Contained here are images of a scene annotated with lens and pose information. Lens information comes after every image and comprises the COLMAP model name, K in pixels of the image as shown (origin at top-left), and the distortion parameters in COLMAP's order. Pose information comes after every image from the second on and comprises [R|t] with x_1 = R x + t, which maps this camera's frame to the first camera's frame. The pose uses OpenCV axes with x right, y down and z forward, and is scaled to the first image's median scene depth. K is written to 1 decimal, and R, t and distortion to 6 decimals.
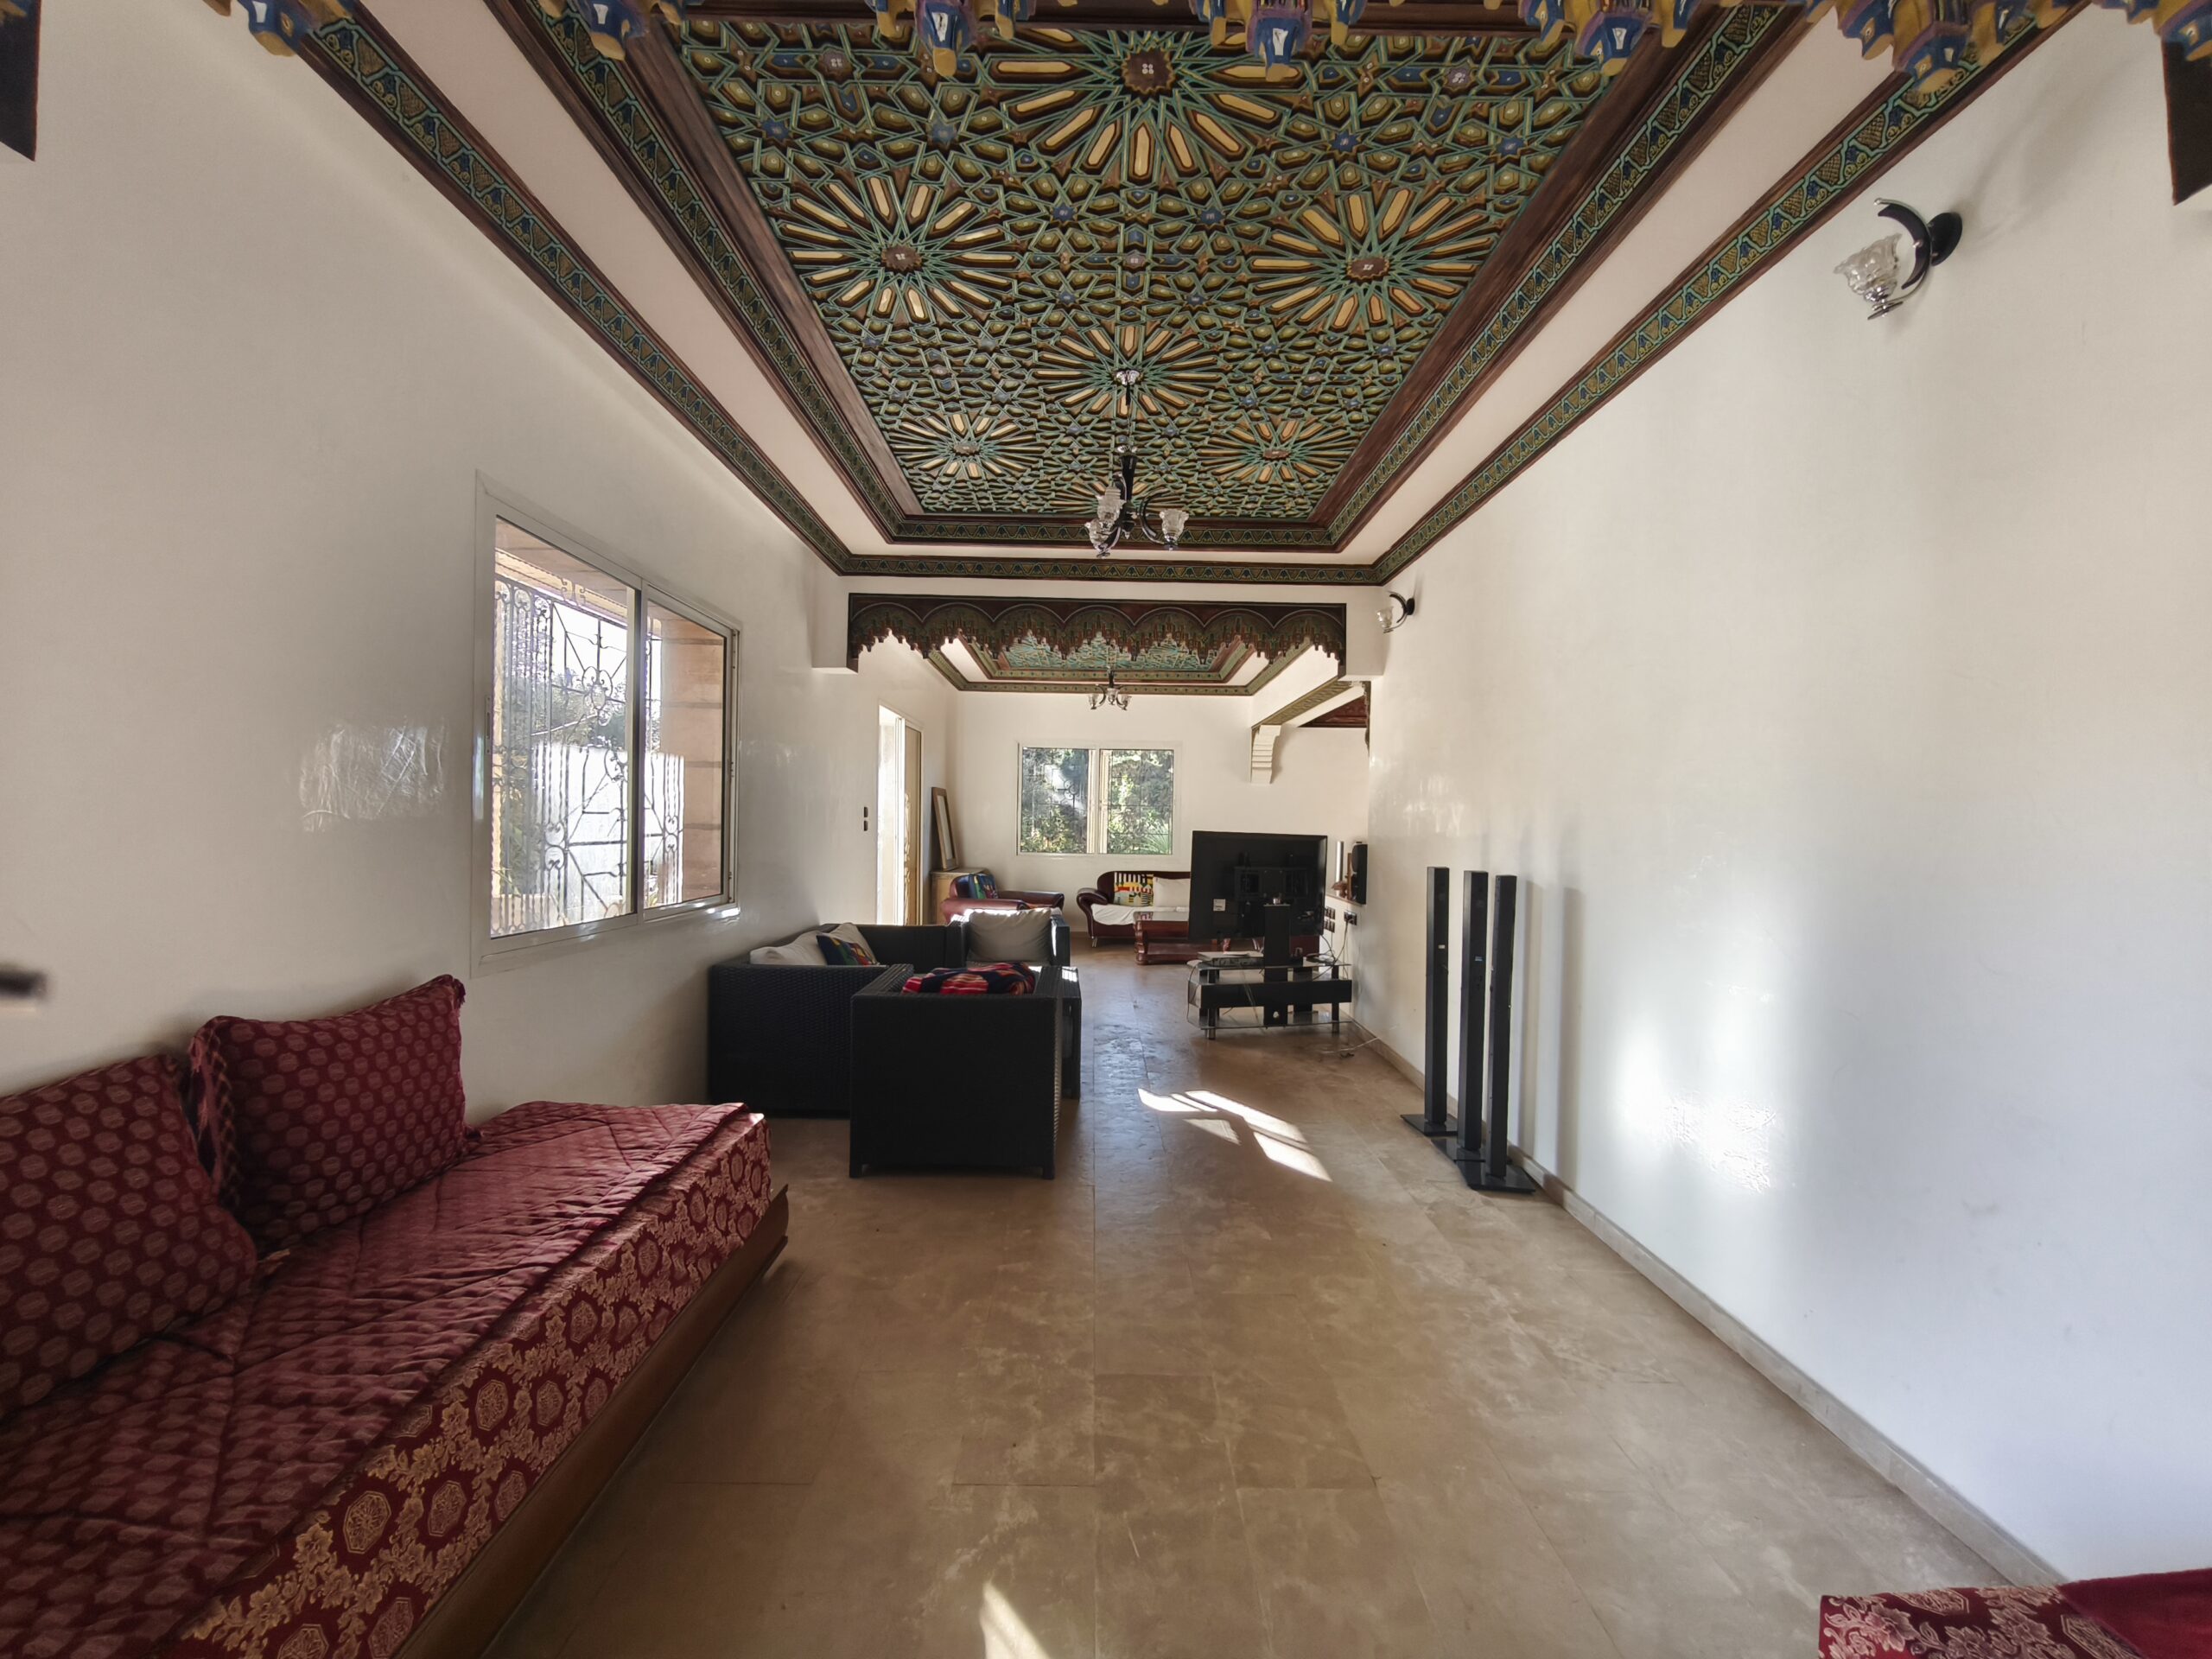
lens RADIAL K [[942.0, 0, 1103.1], [0, 942.0, 829.0], [0, 0, 1]] dist [0.001097, 0.000068]
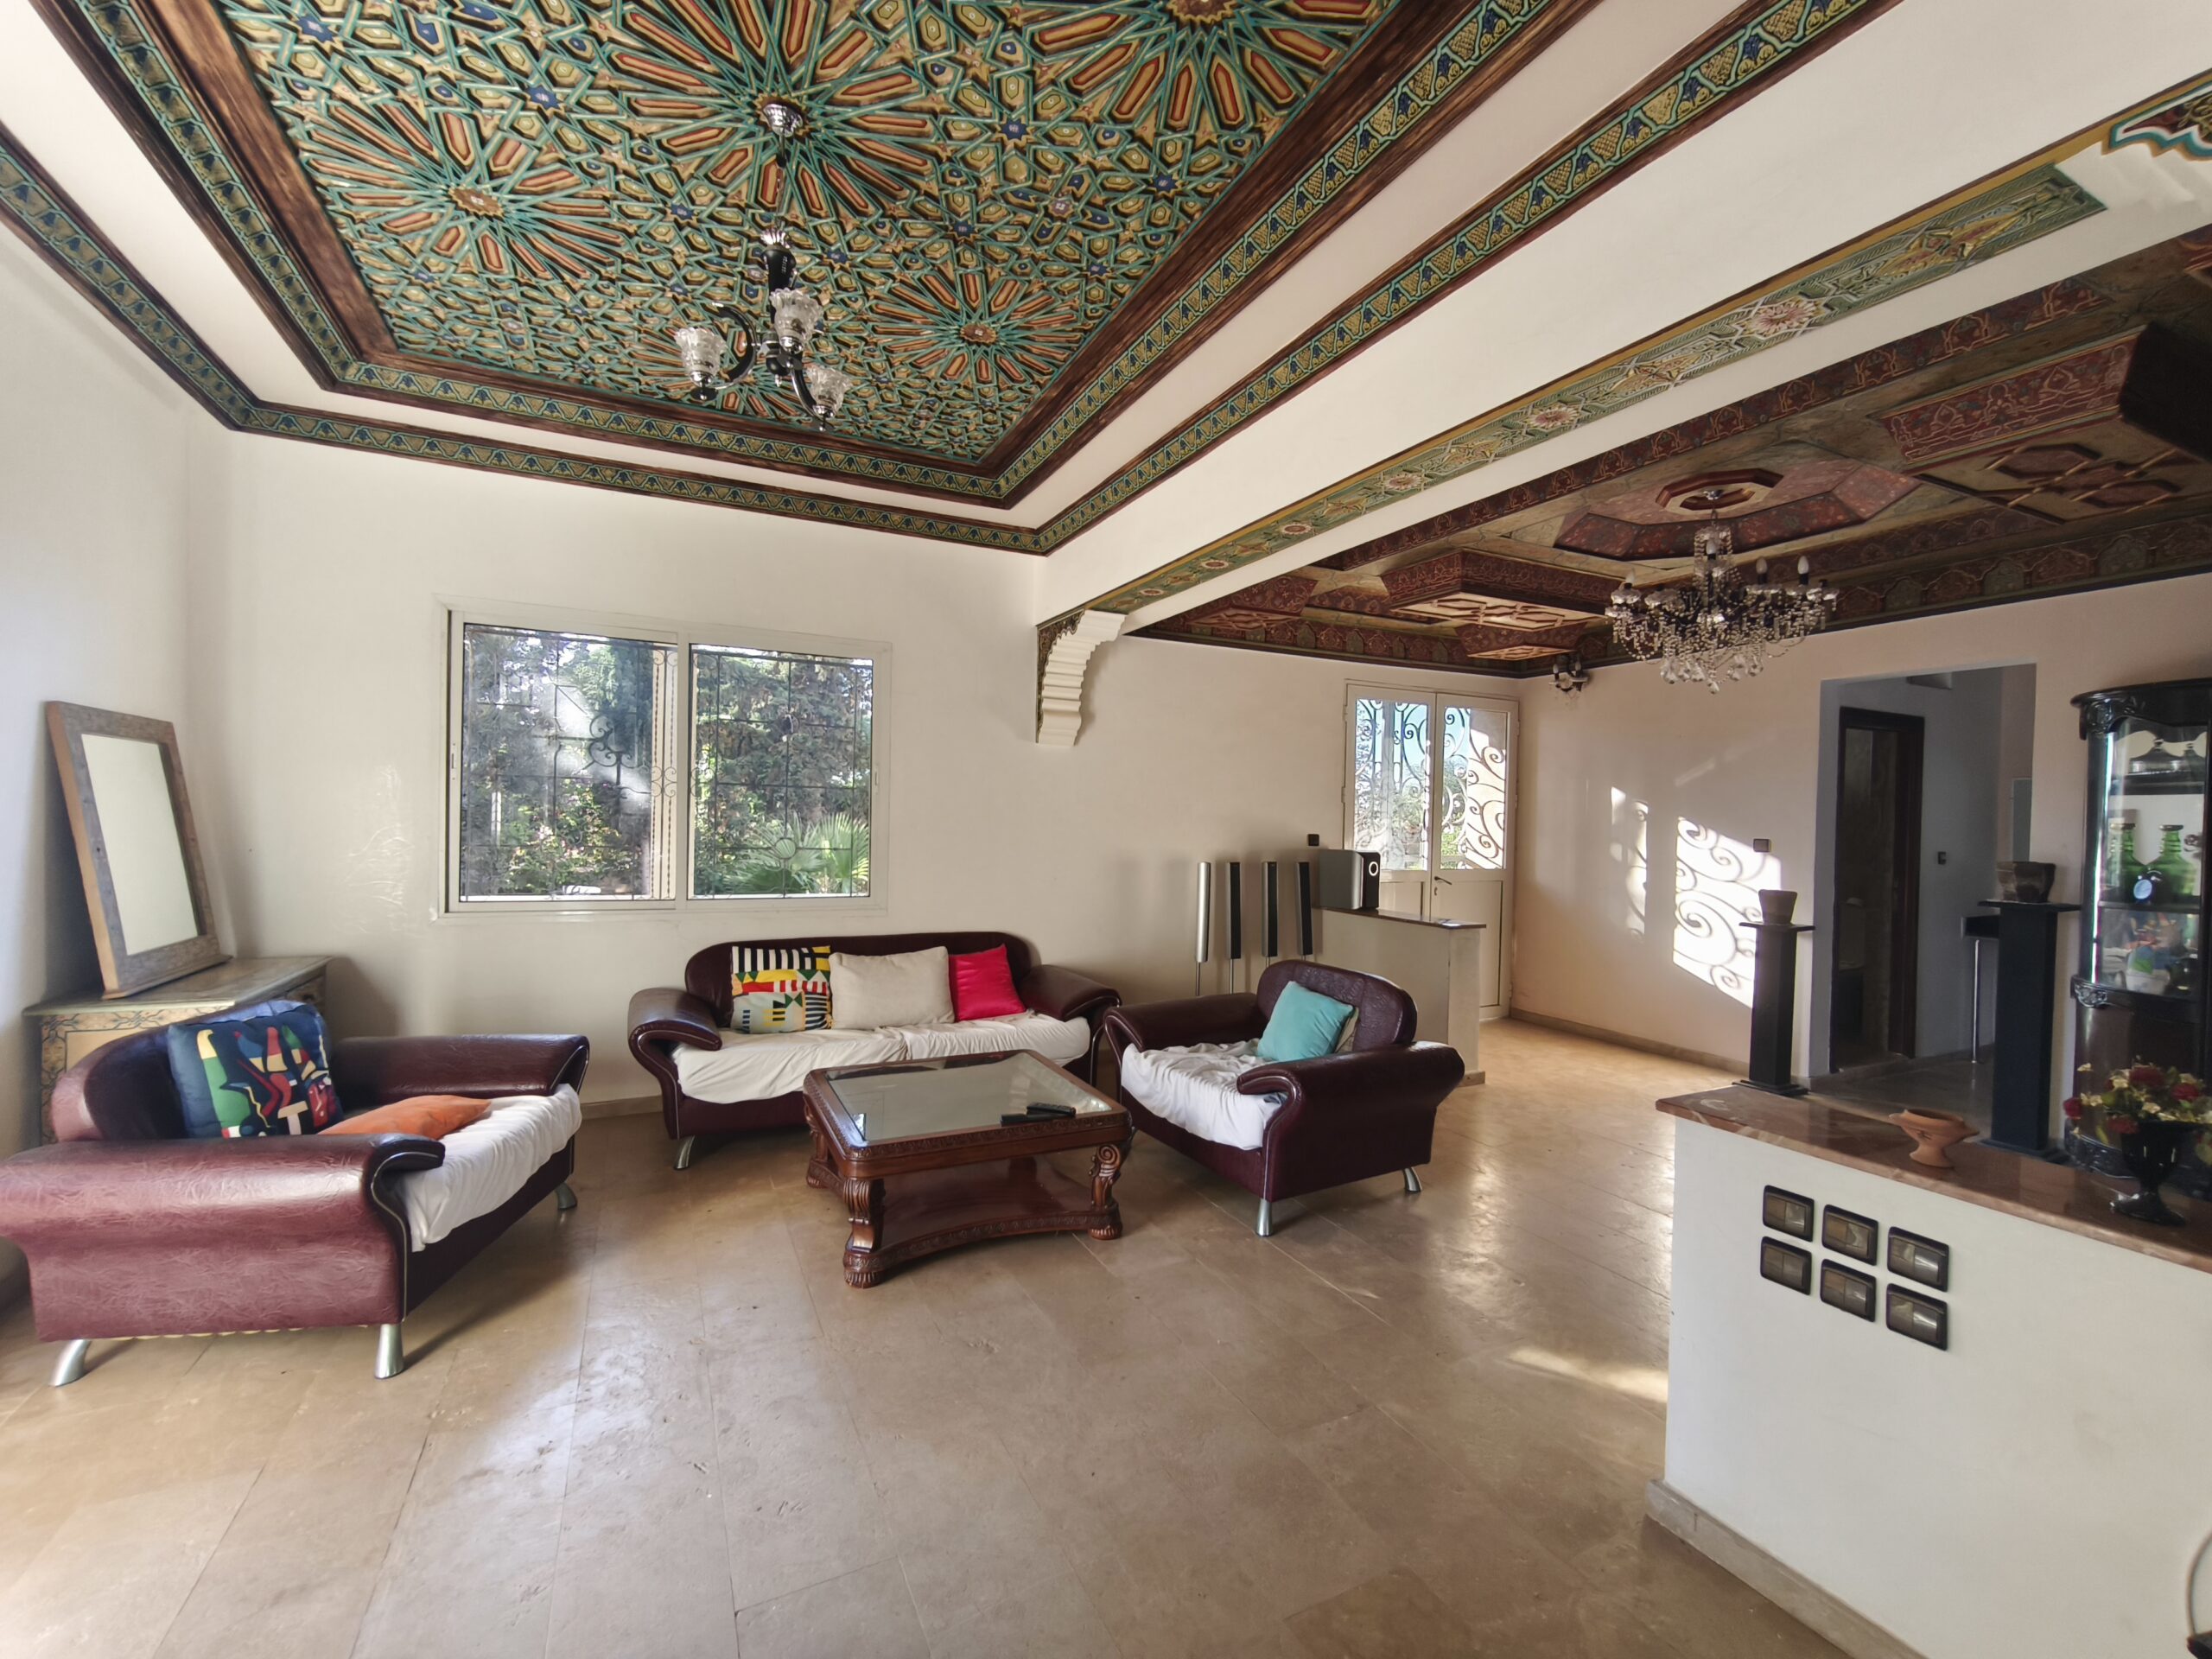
lens RADIAL K [[942.0, 0, 1107.3], [0, 942.0, 834.7], [0, 0, 1]] dist [0.001097, 0.000068]
pose [[0.903299, -0.001471, 0.429010, -0.015956], [-0.004710, 0.999900, 0.013347, -0.008765], [-0.428986, -0.014078, 0.903201, 0.567103]]
